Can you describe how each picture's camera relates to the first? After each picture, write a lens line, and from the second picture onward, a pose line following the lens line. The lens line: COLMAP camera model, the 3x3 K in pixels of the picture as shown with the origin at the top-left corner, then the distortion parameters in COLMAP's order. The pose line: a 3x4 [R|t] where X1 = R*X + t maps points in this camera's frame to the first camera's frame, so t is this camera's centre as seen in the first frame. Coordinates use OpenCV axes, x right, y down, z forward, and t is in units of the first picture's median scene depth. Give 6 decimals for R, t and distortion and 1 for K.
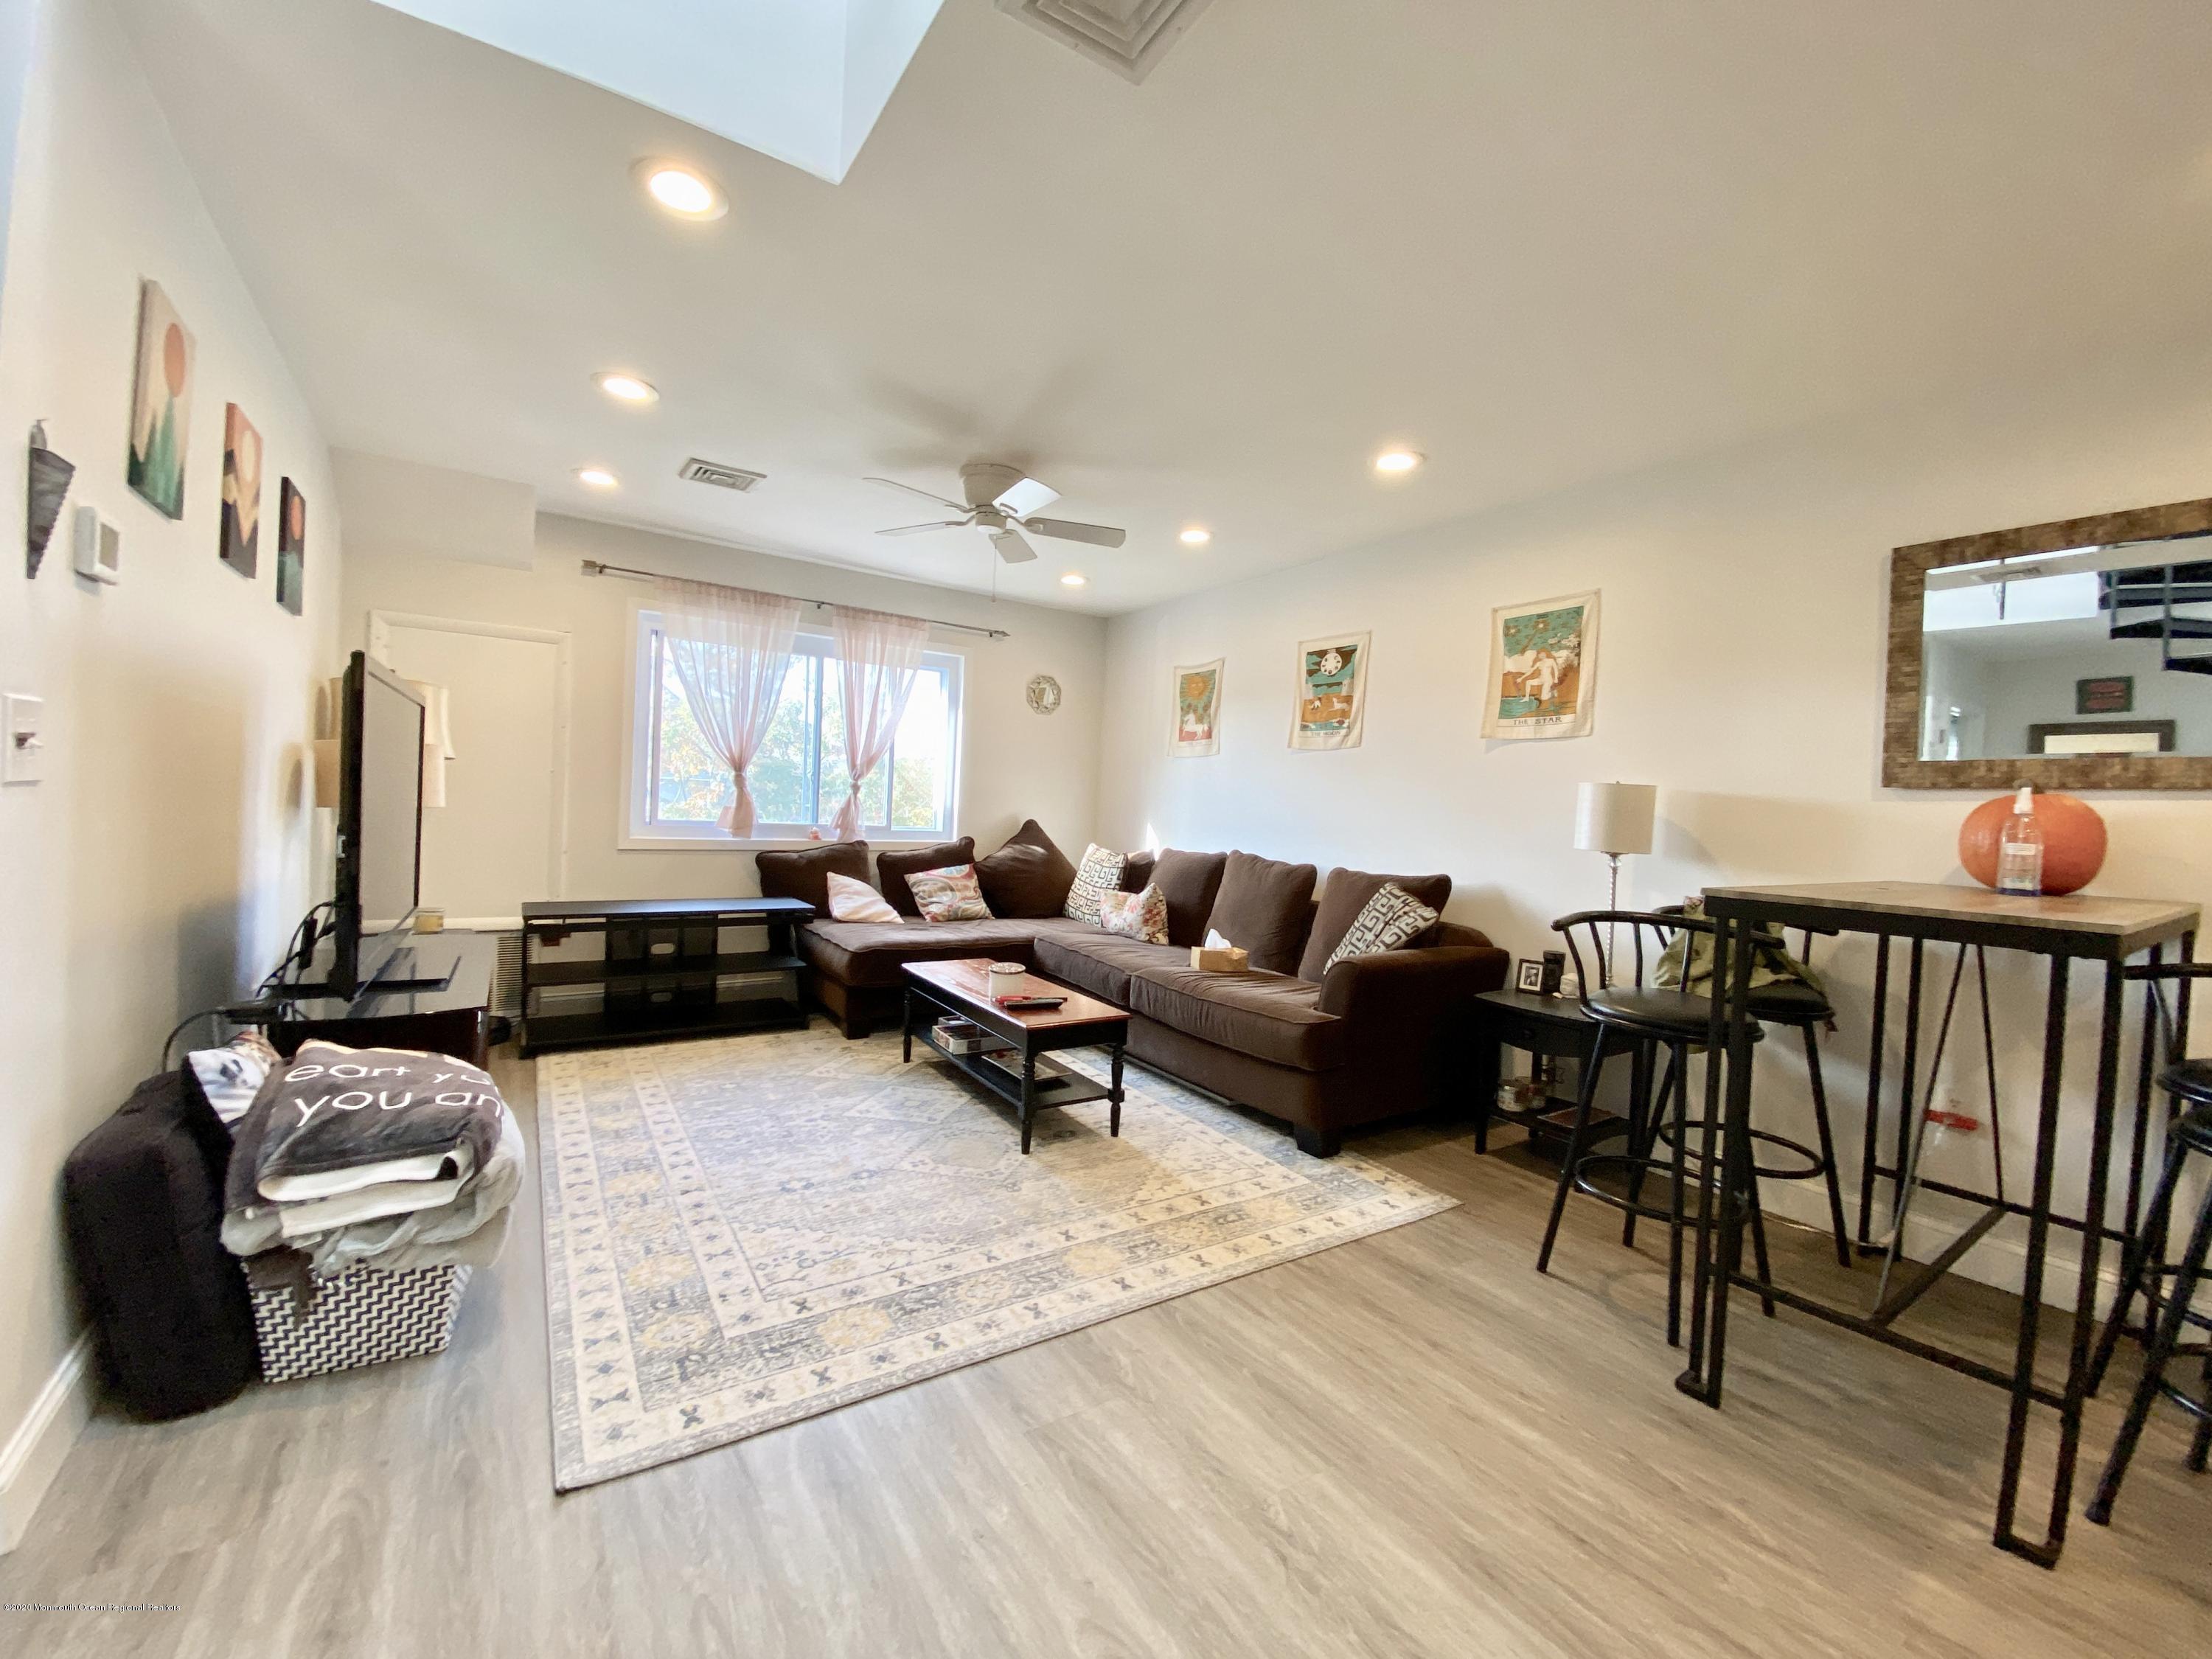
lens RADIAL K [[887.3, 0, 1104.6], [0, 887.3, 829.2], [0, 0, 1]] dist [-0.004603, -0.000610]
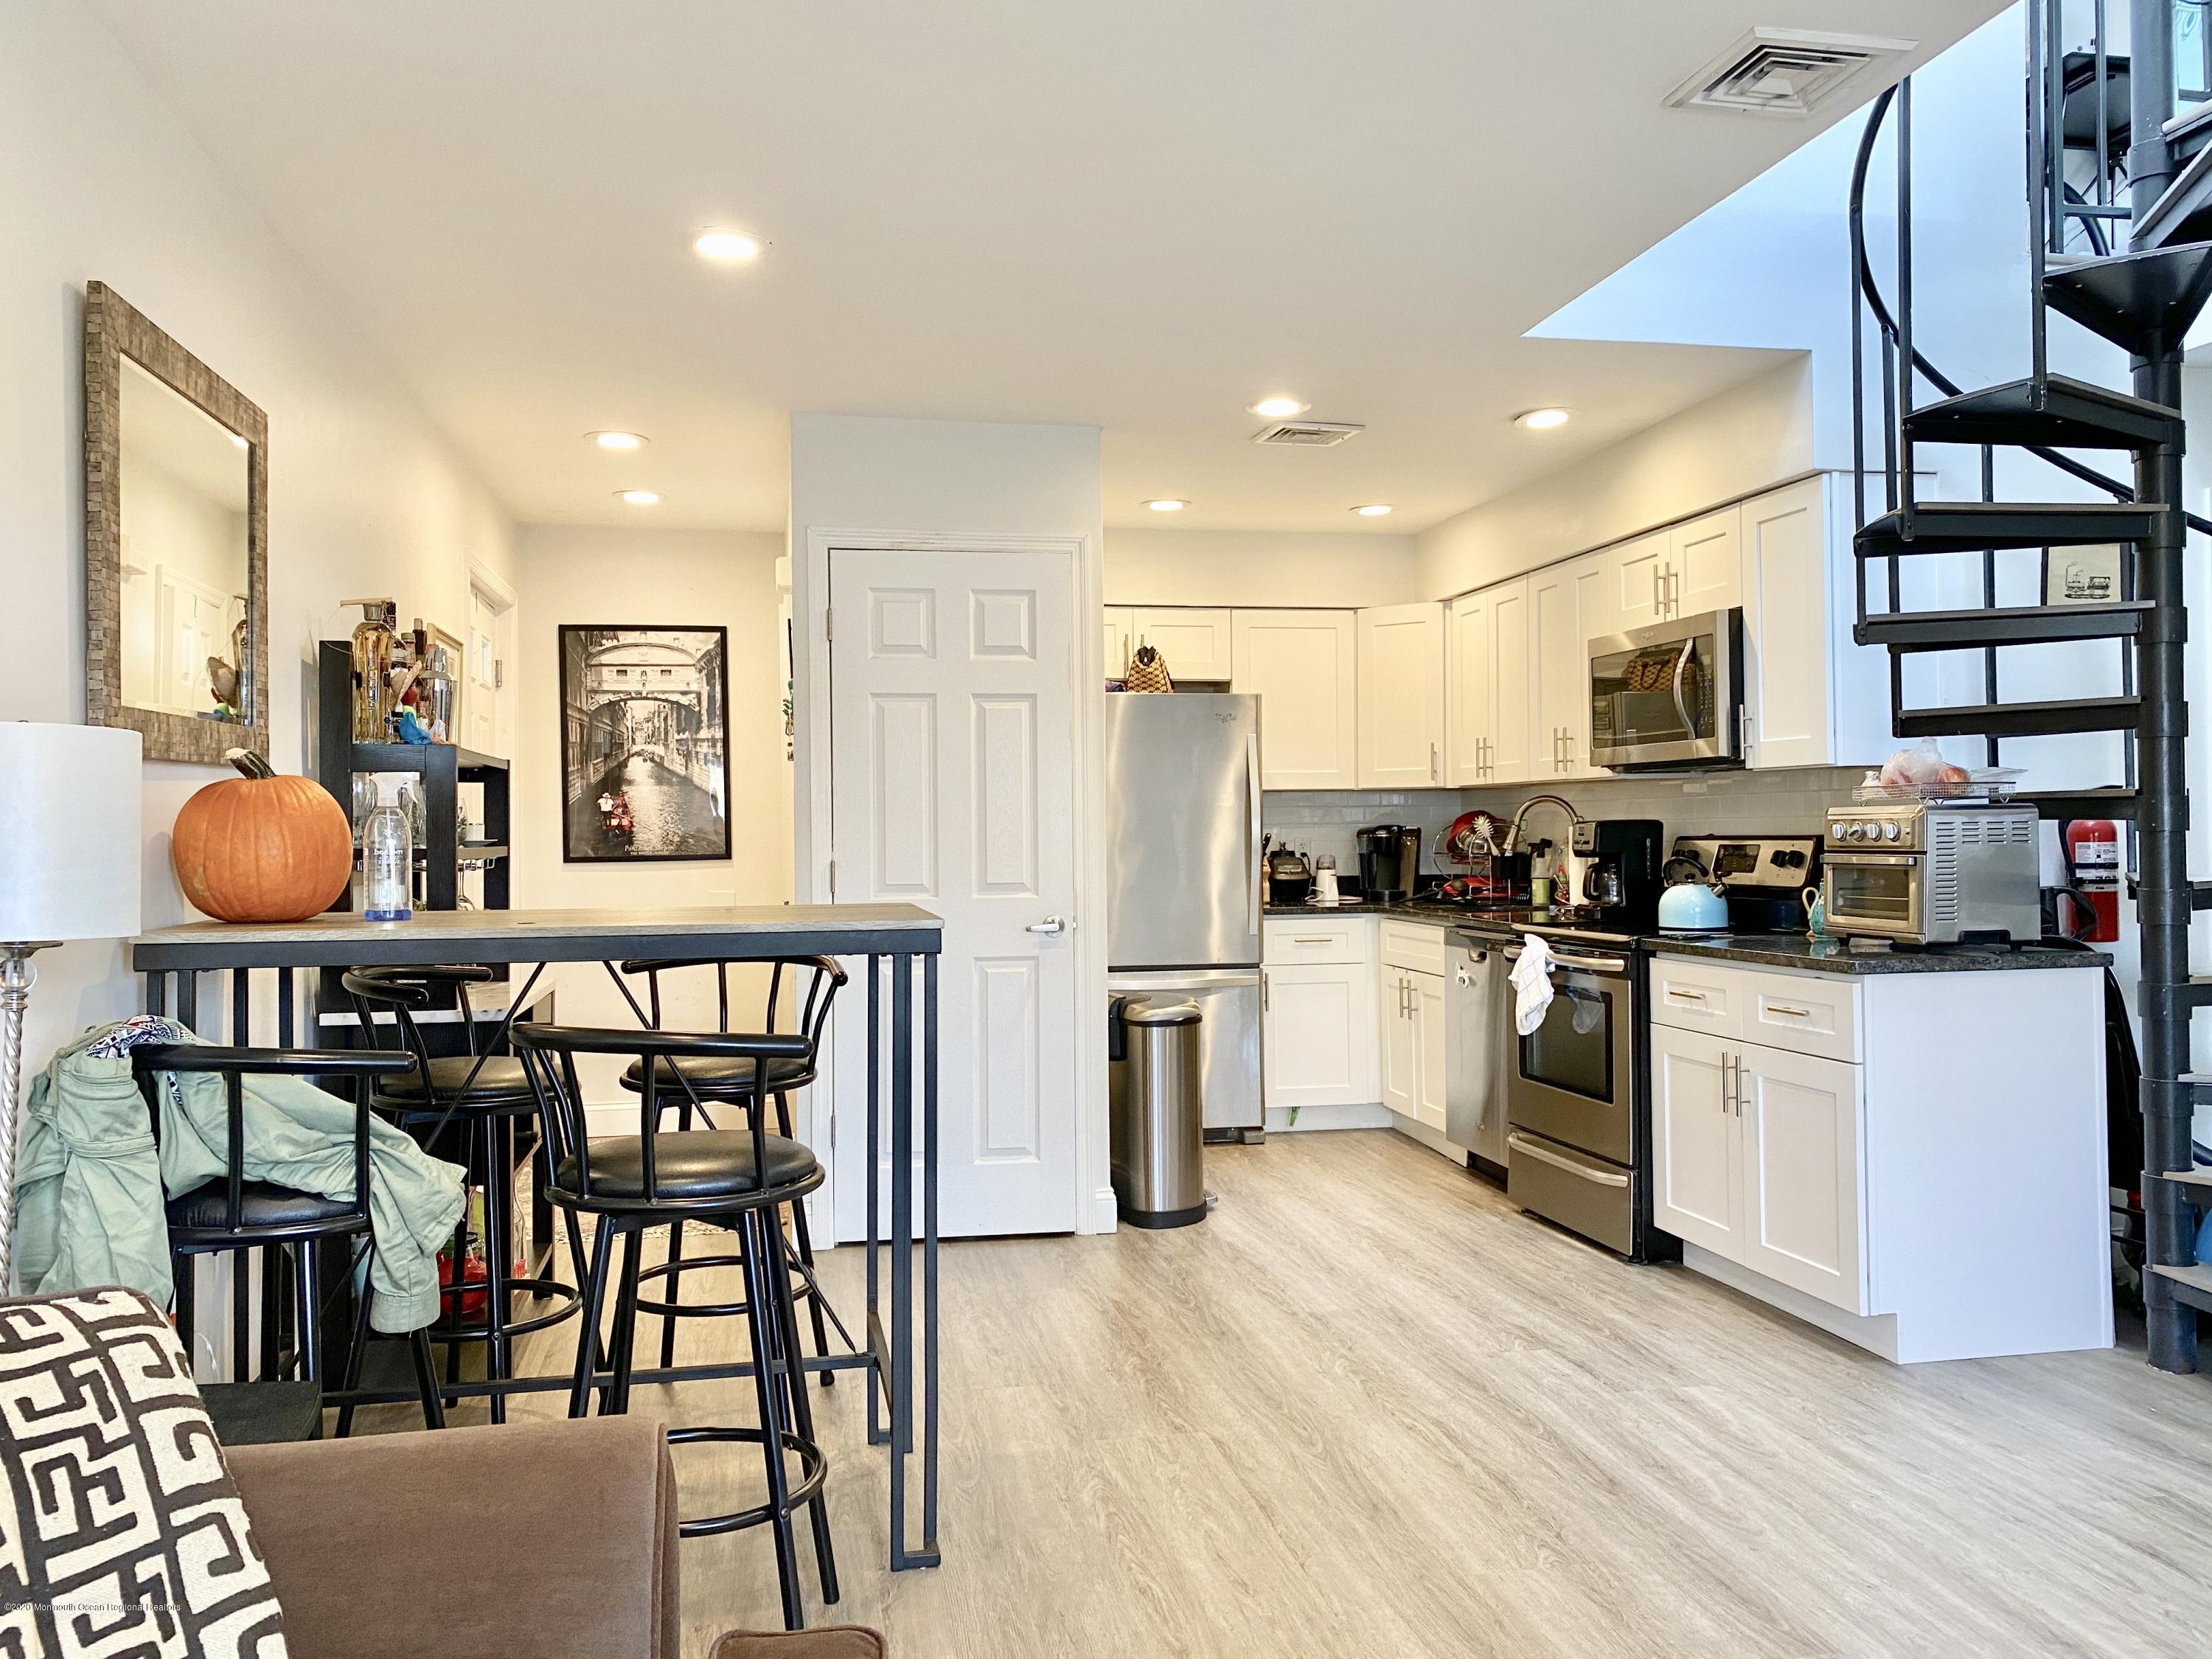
lens RADIAL K [[1725.8, 0, 1113.7], [0, 1725.8, 826.0], [0, 0, 1]] dist [0.009227, 0.007819]
pose [[-0.921819, -0.040703, 0.385477, -0.050167], [-0.026315, 0.998749, 0.042528, -0.077066], [-0.386726, 0.029059, -0.921737, 2.134764]]
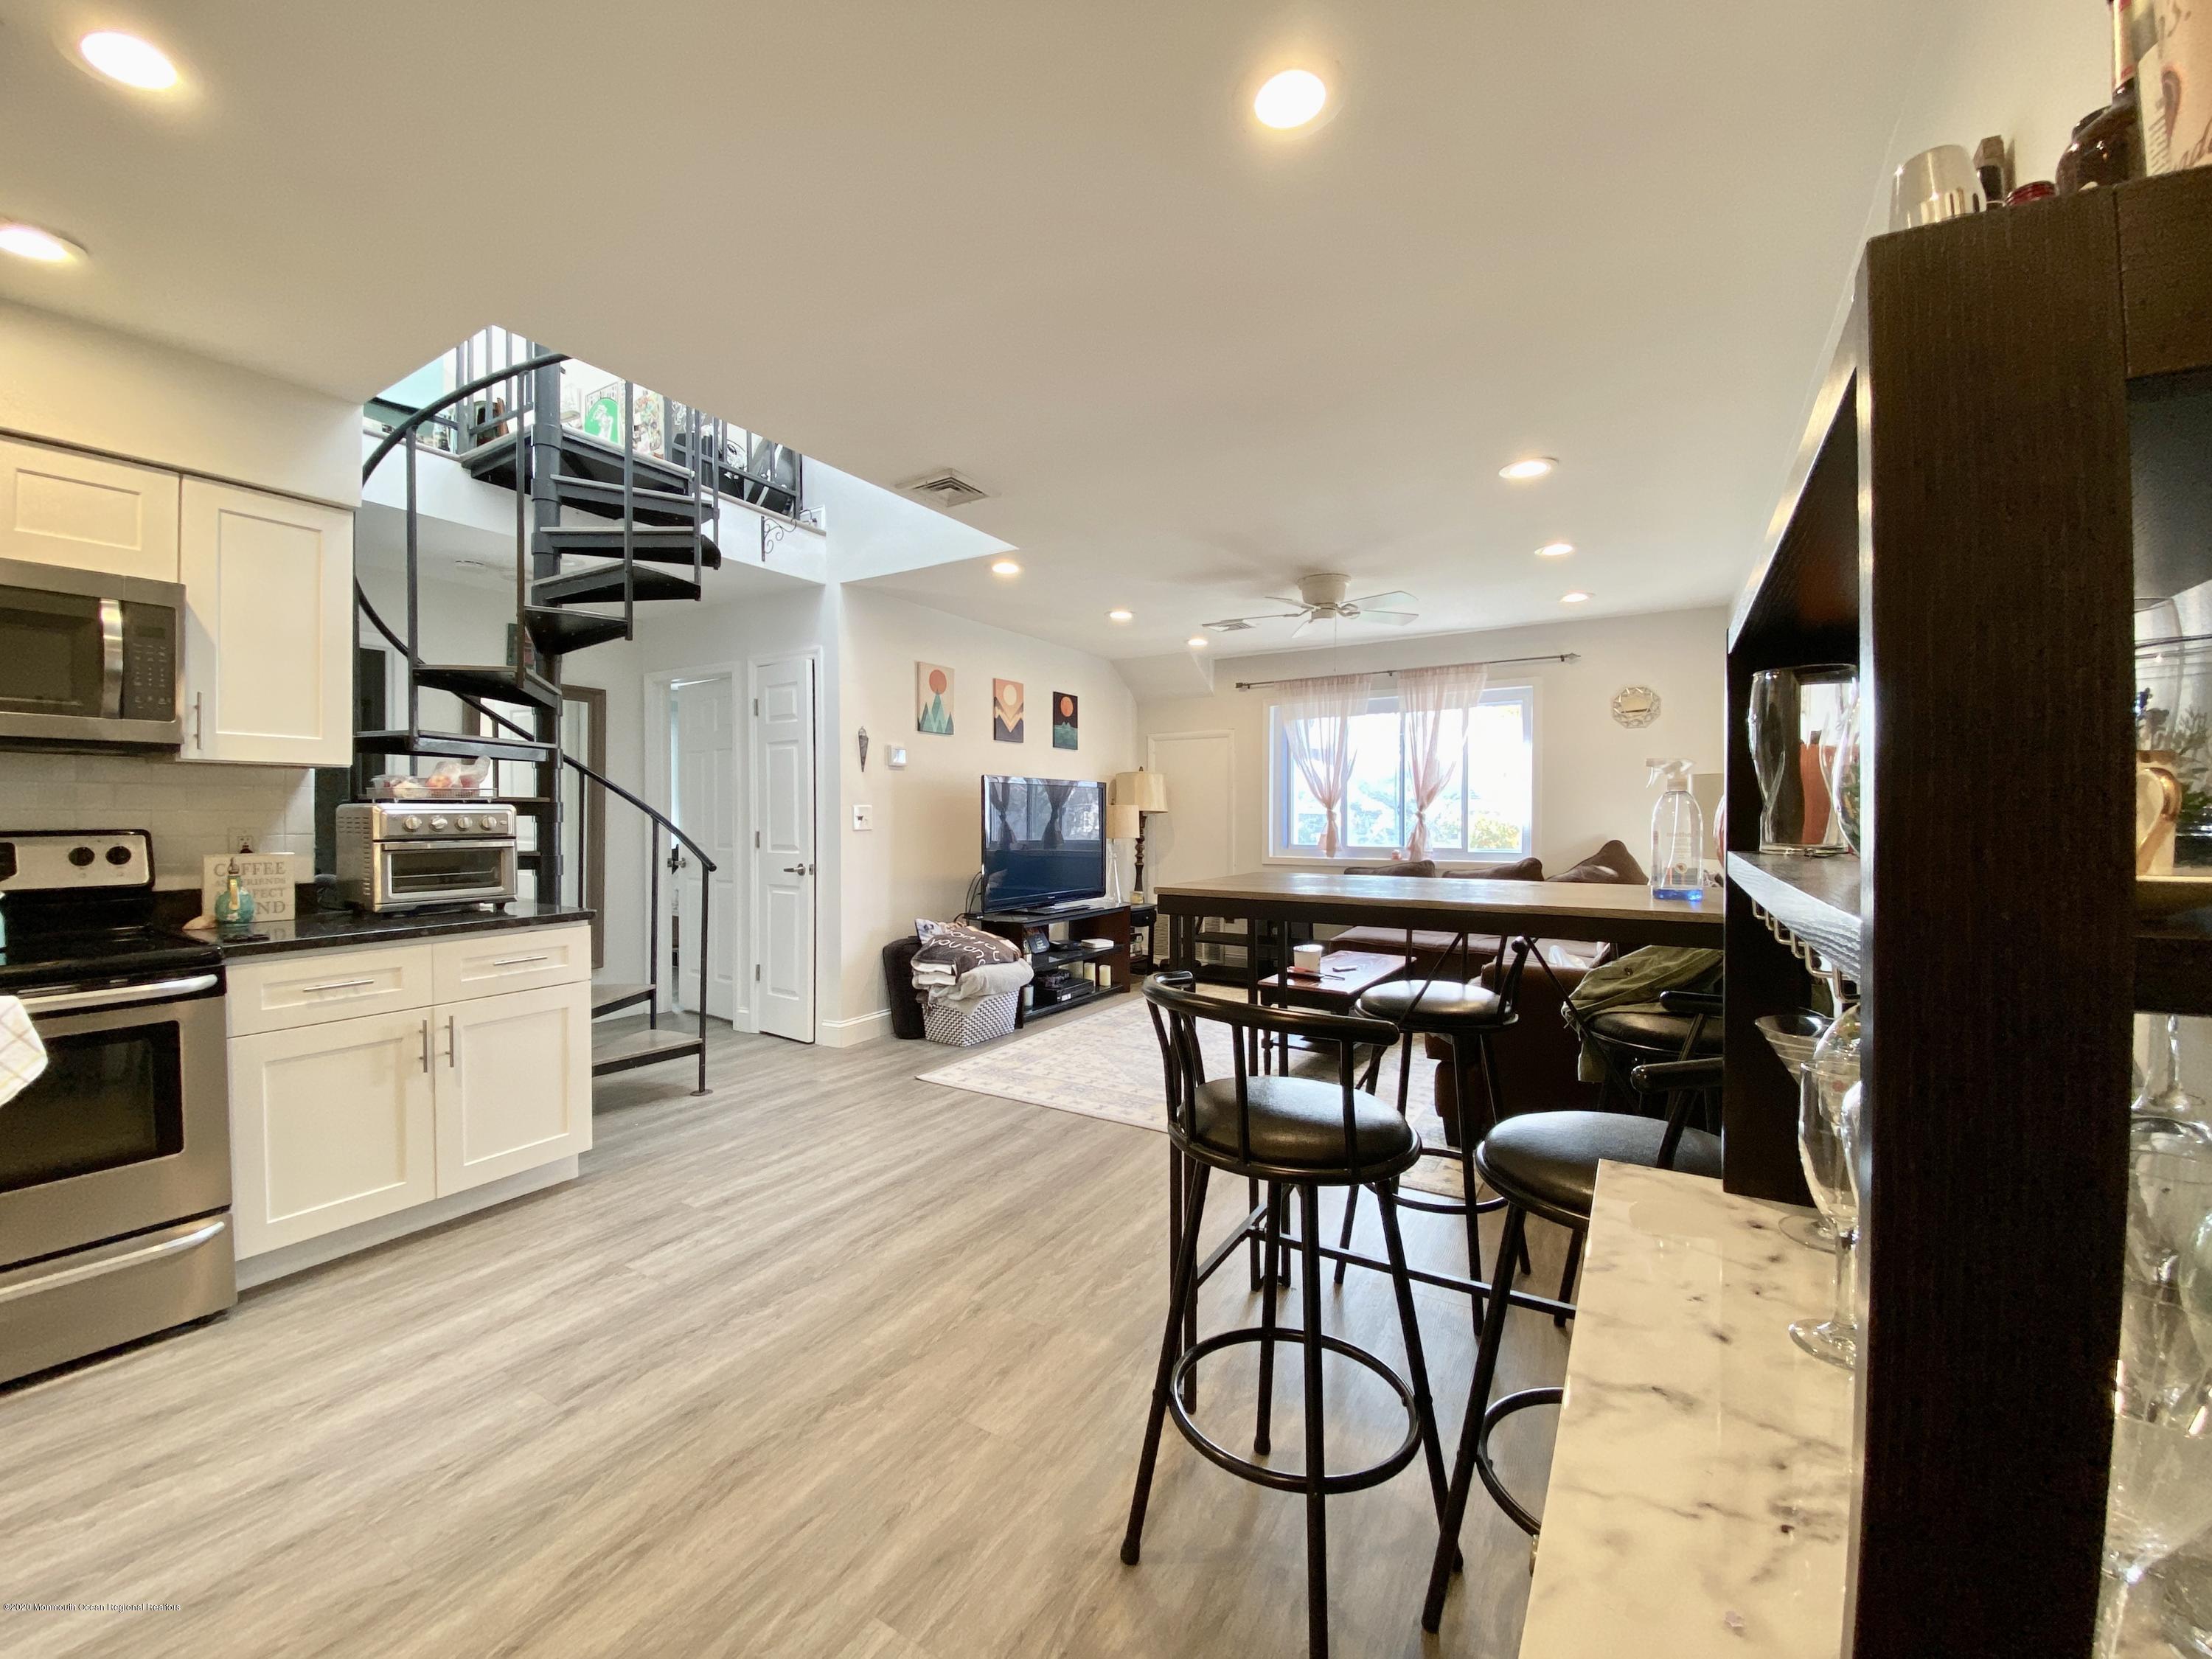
lens RADIAL K [[887.3, 0, 1103.4], [0, 887.3, 818.1], [0, 0, 1]] dist [-0.004603, -0.000610]
pose [[0.417424, -0.047526, -0.907468, 1.574948], [-0.001666, 0.998590, -0.053064, 0.054749], [0.908710, 0.023662, 0.416756, 0.242286]]
